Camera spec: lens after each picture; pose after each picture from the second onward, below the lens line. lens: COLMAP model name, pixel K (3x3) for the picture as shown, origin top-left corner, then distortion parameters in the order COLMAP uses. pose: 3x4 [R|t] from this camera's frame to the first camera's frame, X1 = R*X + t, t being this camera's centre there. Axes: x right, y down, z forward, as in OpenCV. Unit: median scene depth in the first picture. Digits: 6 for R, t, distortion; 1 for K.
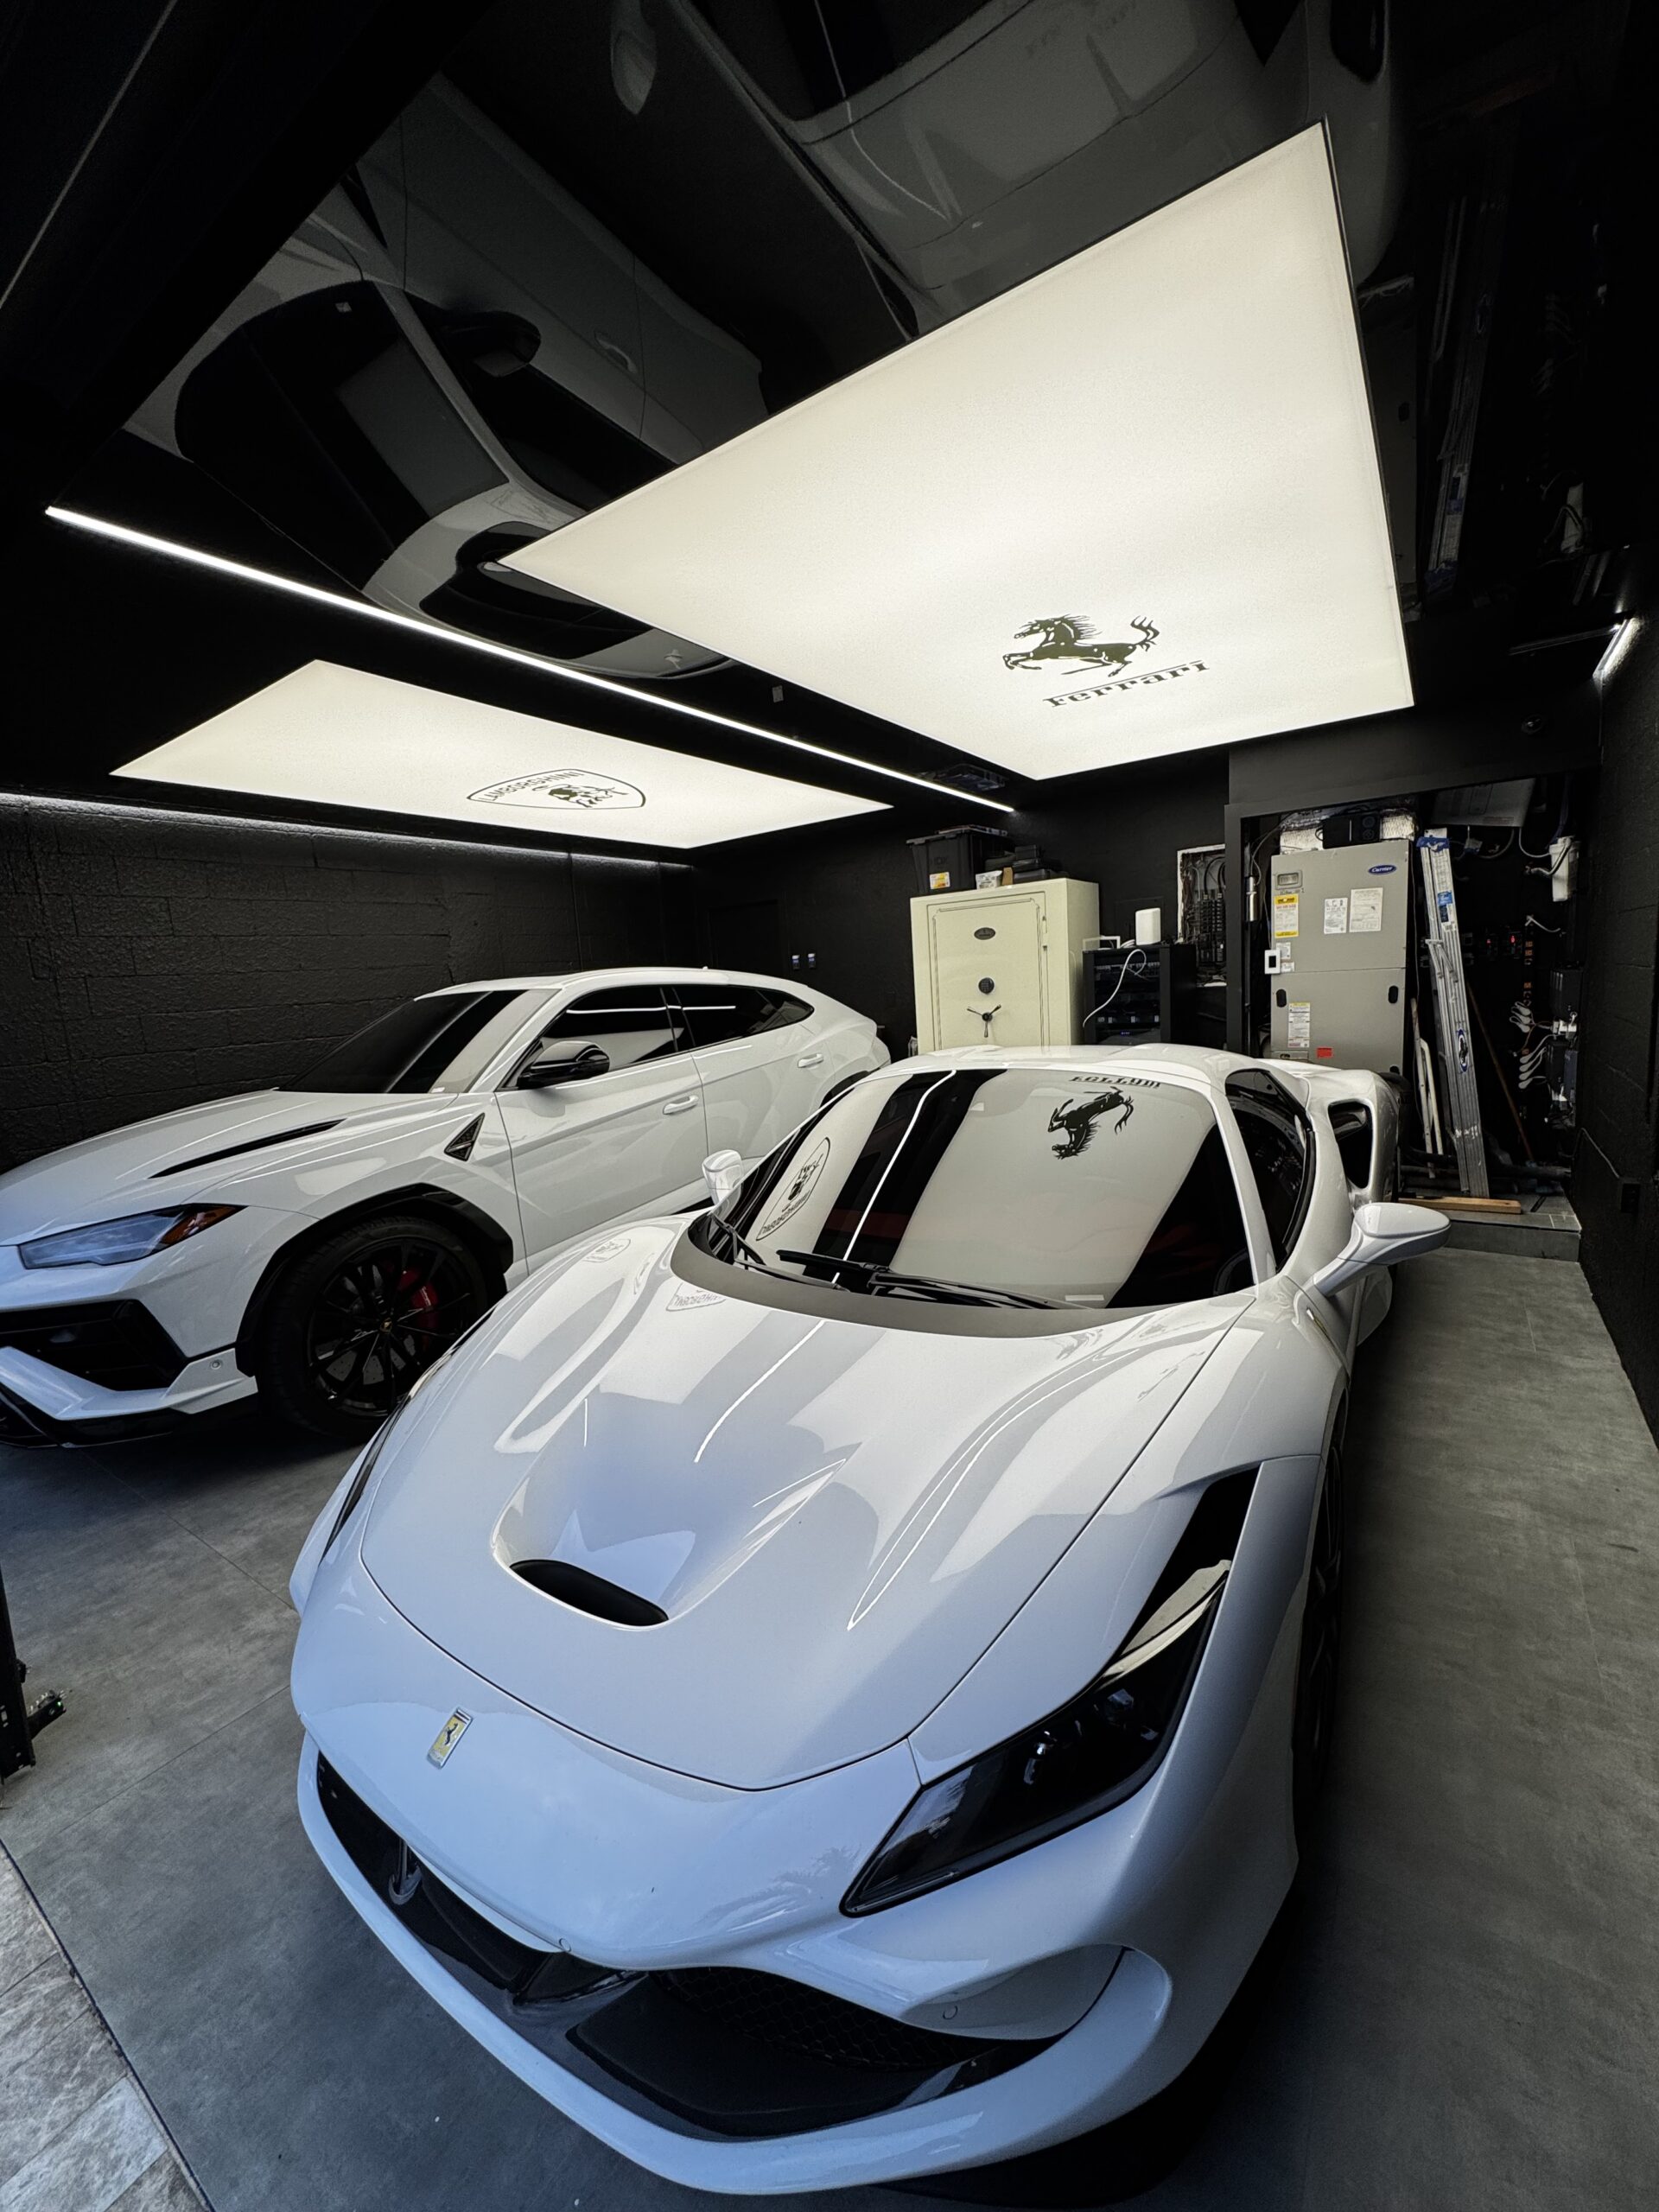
lens RADIAL K [[879.8, 0, 831.7], [0, 879.8, 1105.9], [0, 0, 1]] dist [-0.001503, -0.001062]
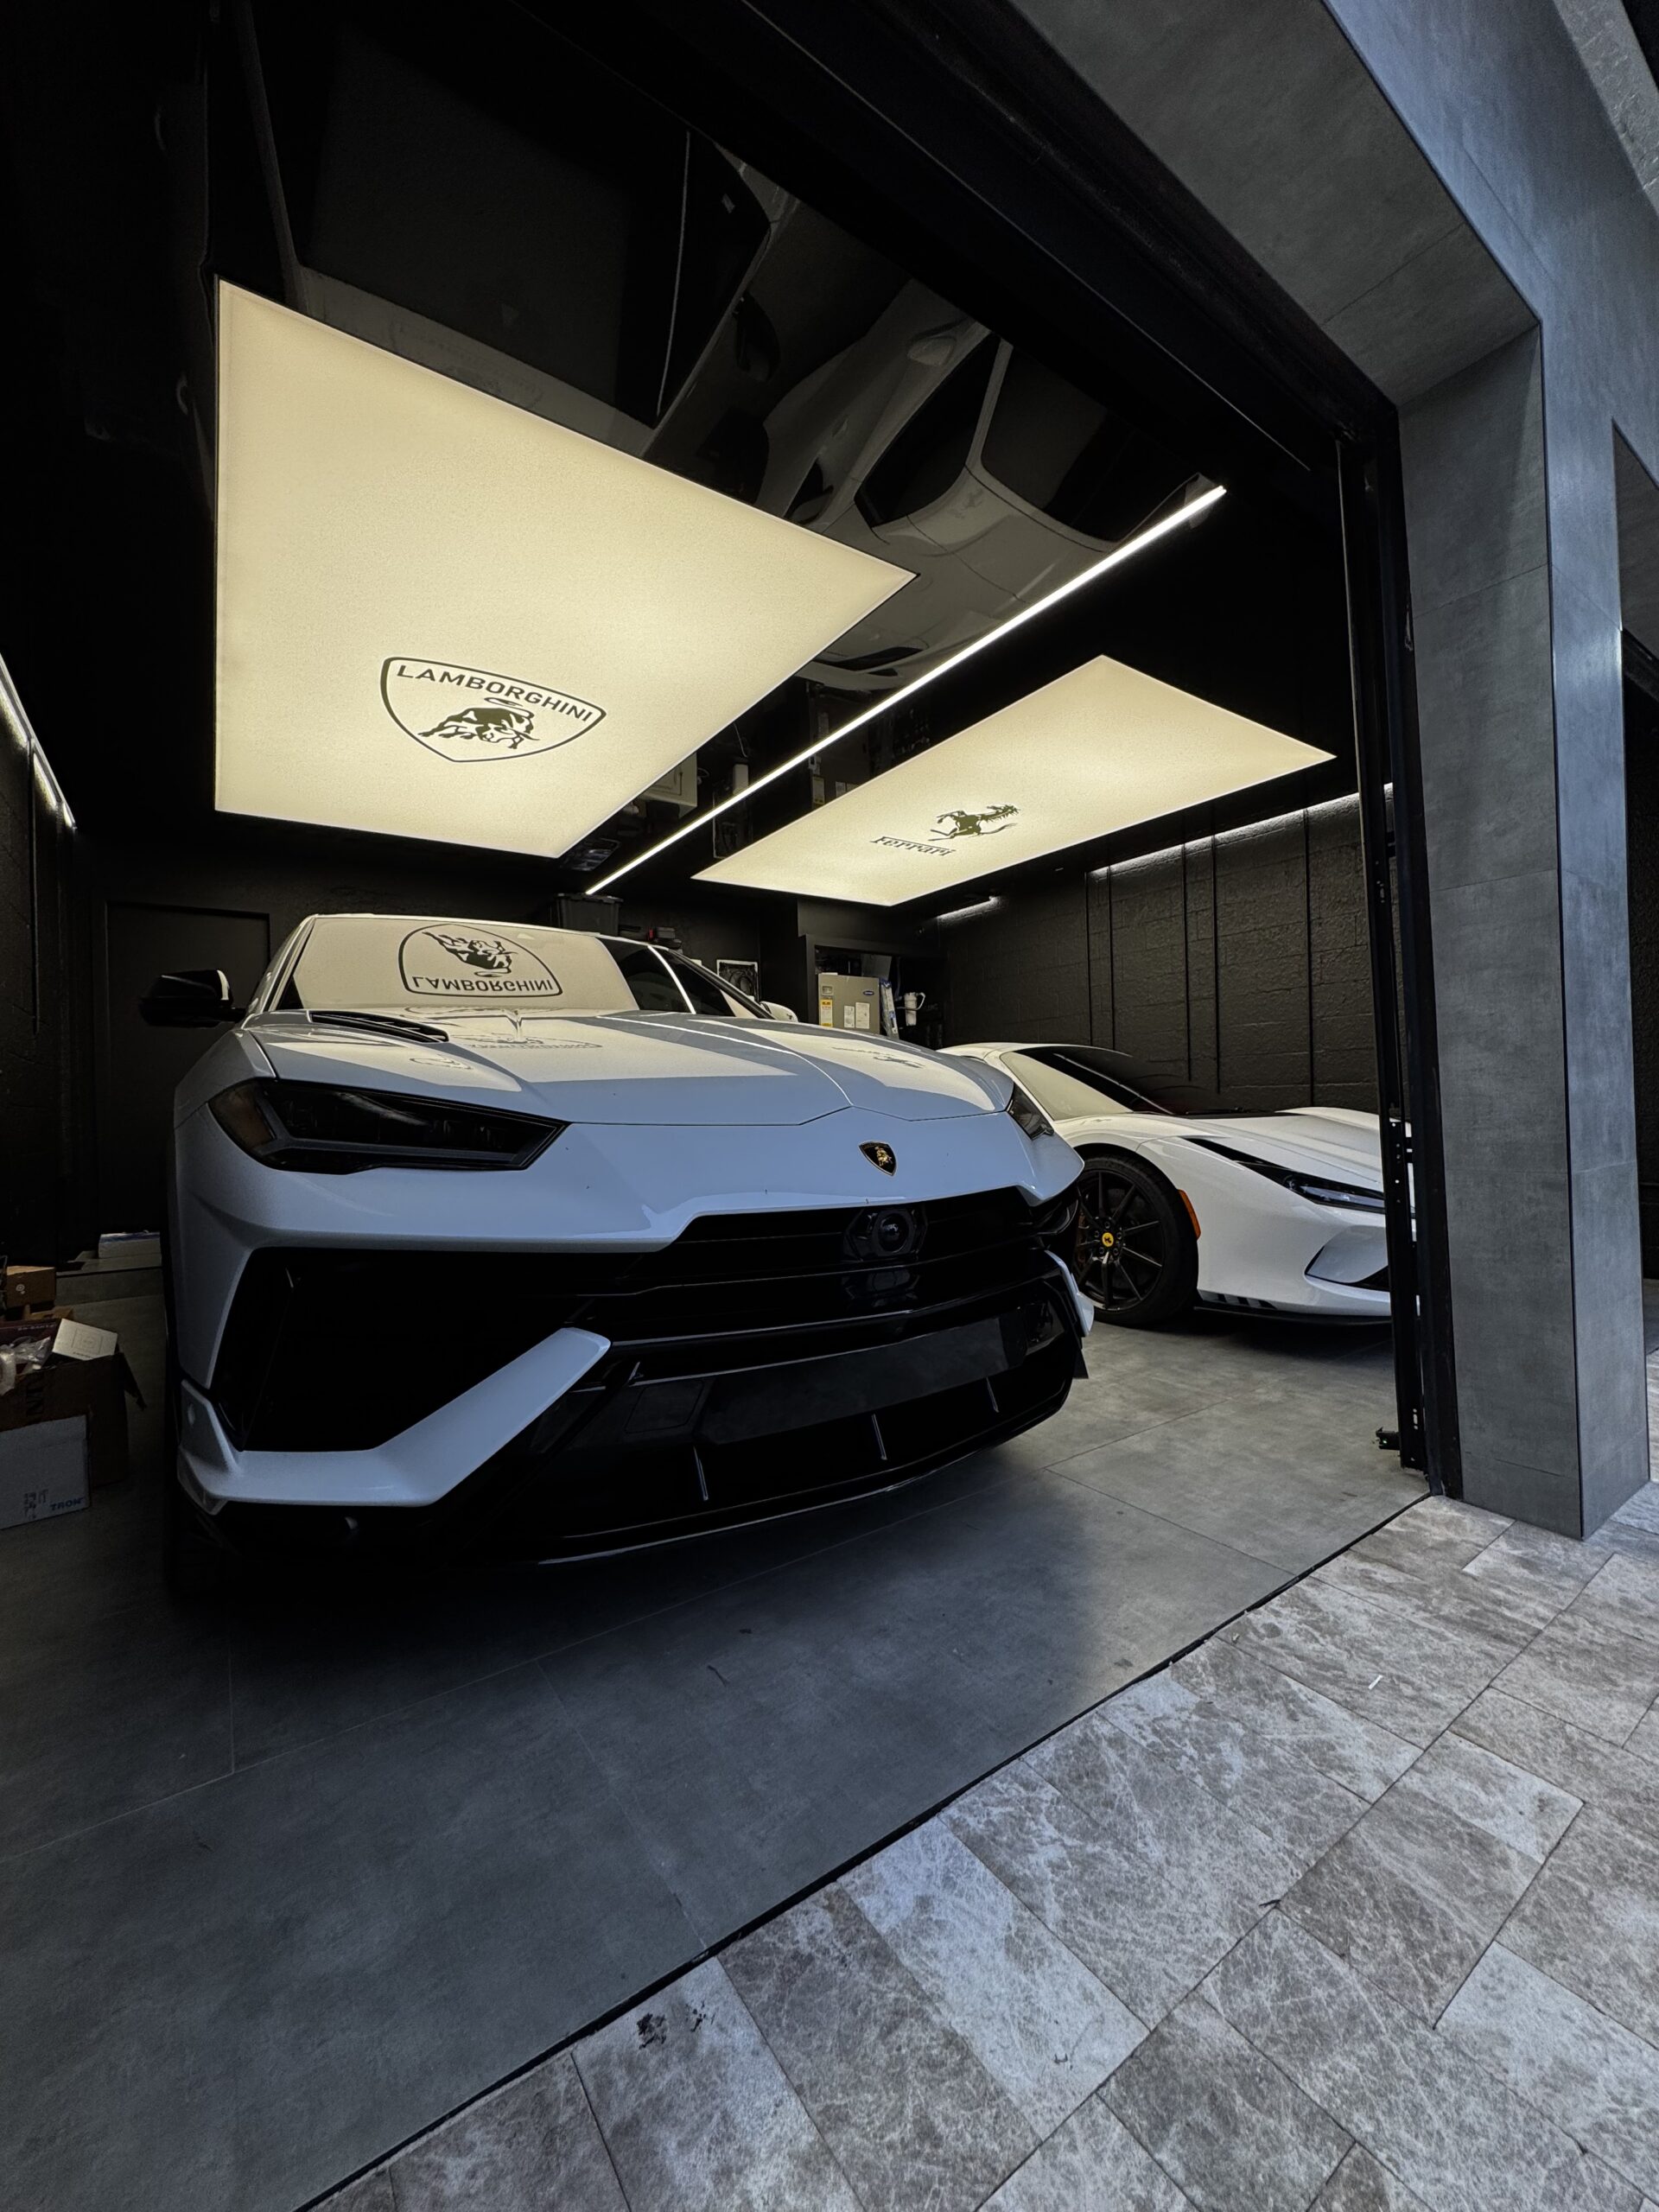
lens RADIAL K [[879.8, 0, 831.3], [0, 879.8, 1106.6], [0, 0, 1]] dist [-0.001503, -0.001062]
pose [[0.350188, 0.060675, 0.934712, -0.989292], [0.132220, 0.984706, -0.113456, 0.131208], [-0.927301, 0.163318, 0.336810, 0.545153]]
